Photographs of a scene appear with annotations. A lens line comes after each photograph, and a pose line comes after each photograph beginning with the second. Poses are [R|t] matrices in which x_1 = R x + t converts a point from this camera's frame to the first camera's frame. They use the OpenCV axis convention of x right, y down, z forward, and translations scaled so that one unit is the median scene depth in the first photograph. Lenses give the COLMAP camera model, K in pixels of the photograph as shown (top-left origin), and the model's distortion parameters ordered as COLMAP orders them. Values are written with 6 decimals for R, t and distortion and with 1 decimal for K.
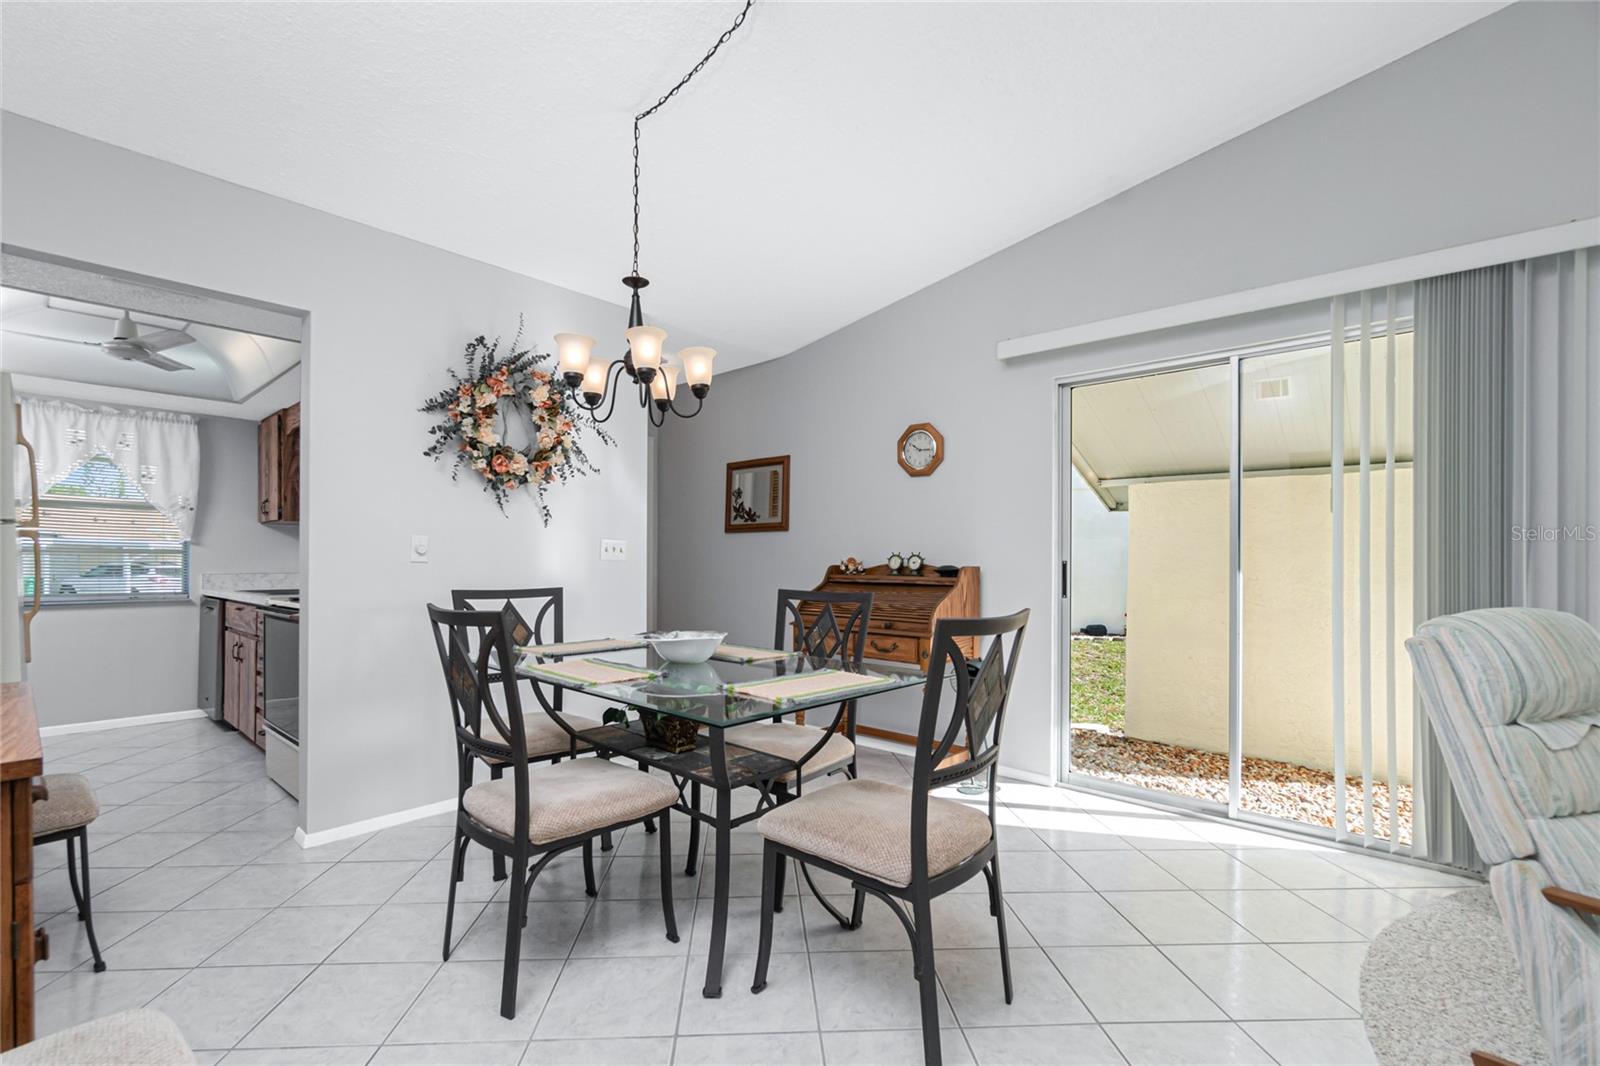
lens RADIAL K [[722.3, 0, 793.5], [0, 722.3, 556.5], [0, 0, 1]] dist [-0.001927, -0.000335]
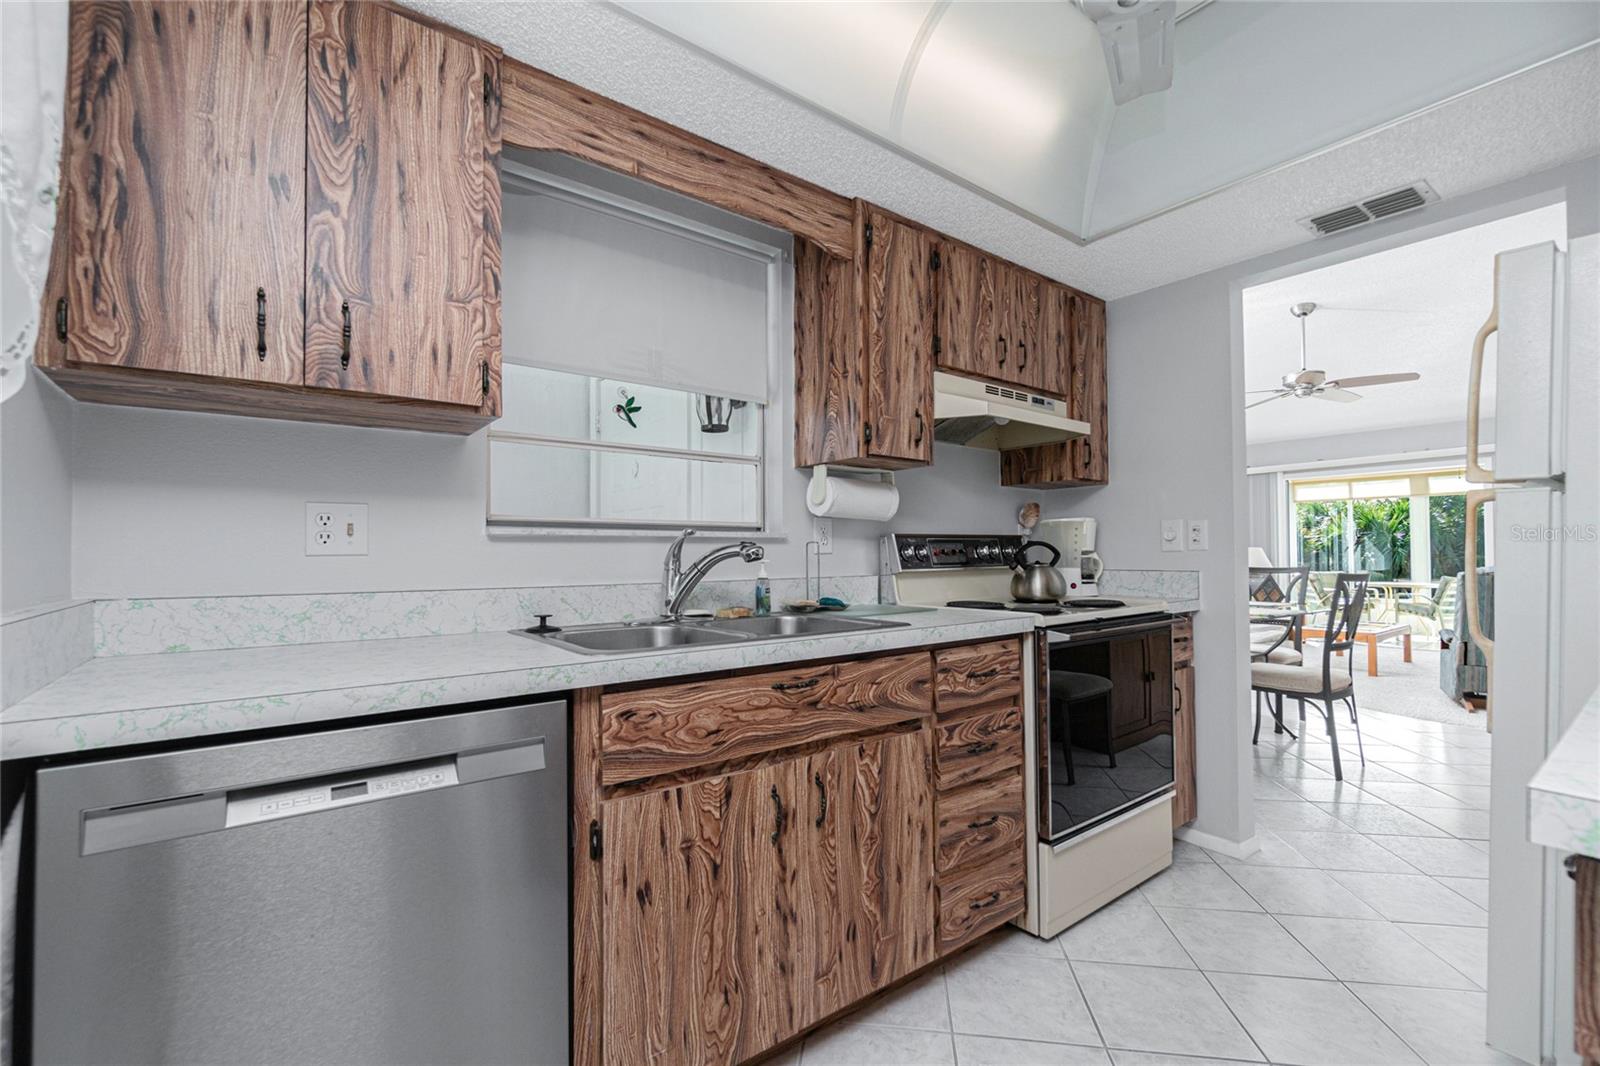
lens RADIAL K [[698.5, 0, 788.0], [0, 698.5, 540.3], [0, 0, 1]] dist [-0.000492, -0.000288]
pose [[0.166215, 0.021593, 0.985853, -0.971153], [0.000104, 0.999760, -0.021915, 0.008605], [-0.986089, 0.003745, 0.166173, 0.832257]]
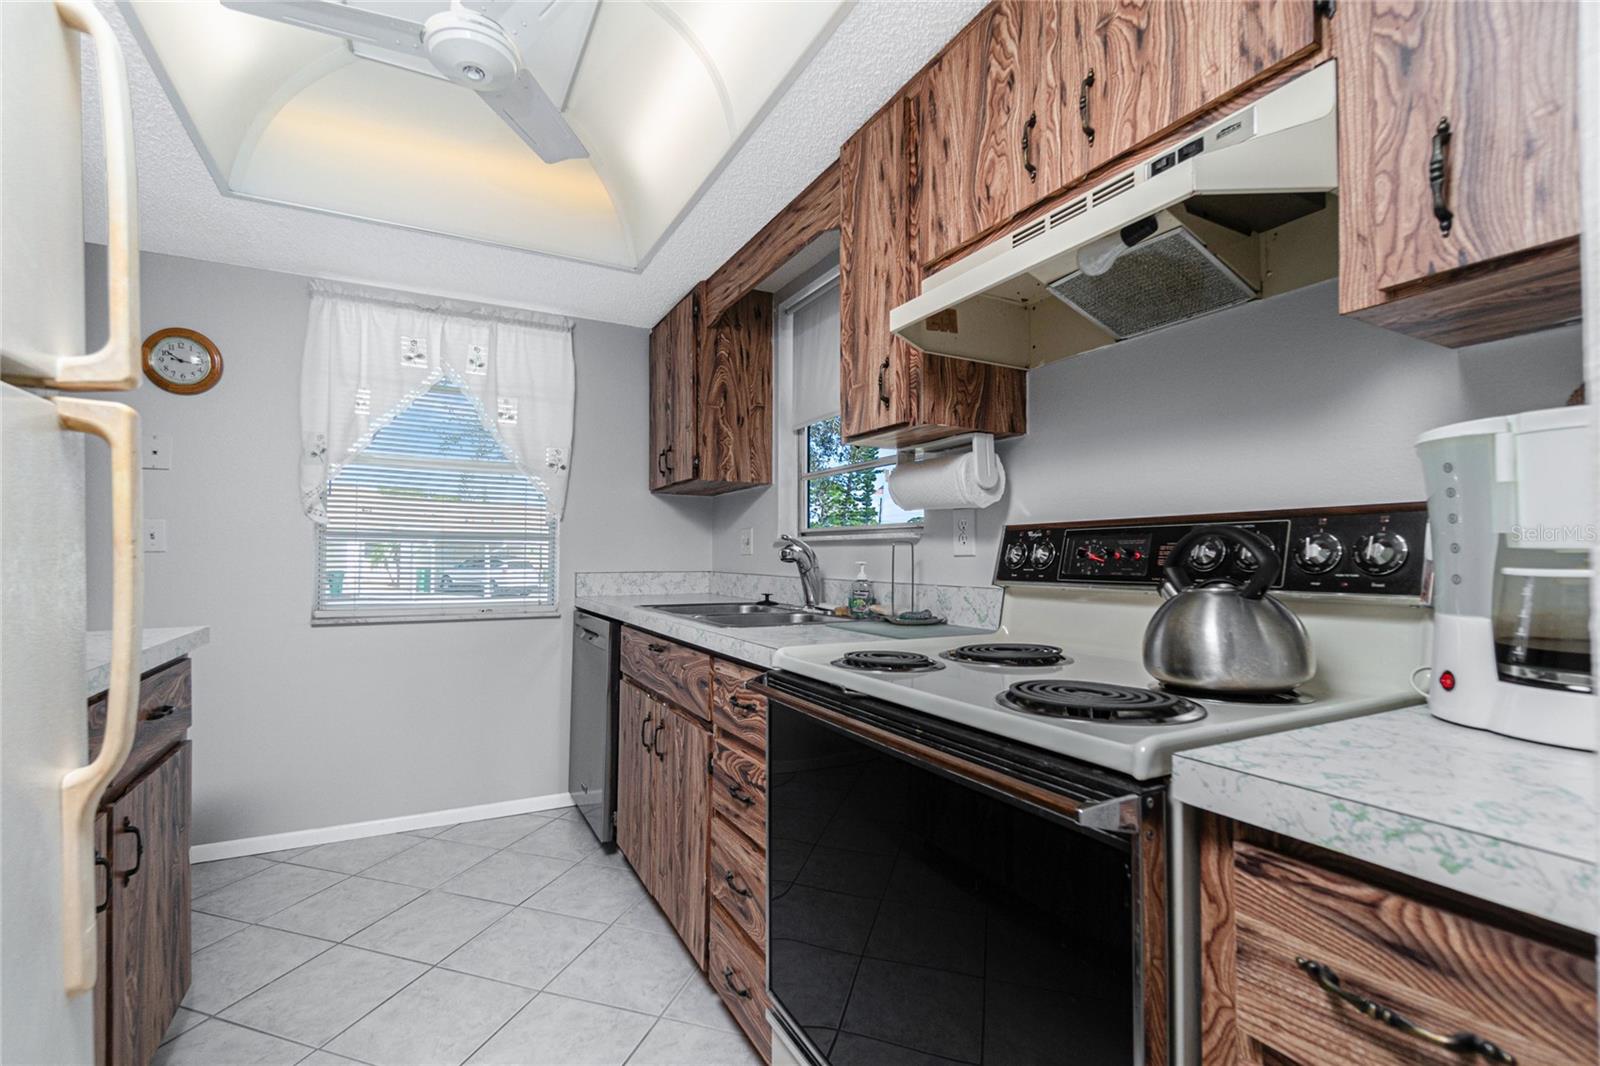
lens RADIAL K [[712.2, 0, 793.6], [0, 712.2, 539.9], [0, 0, 1]] dist [-0.003469, -0.001455]
pose [[0.942415, -0.001515, -0.334441, -0.454595], [-0.004141, 0.999860, -0.016200, 0.005624], [0.334419, 0.016652, 0.942277, 0.503692]]
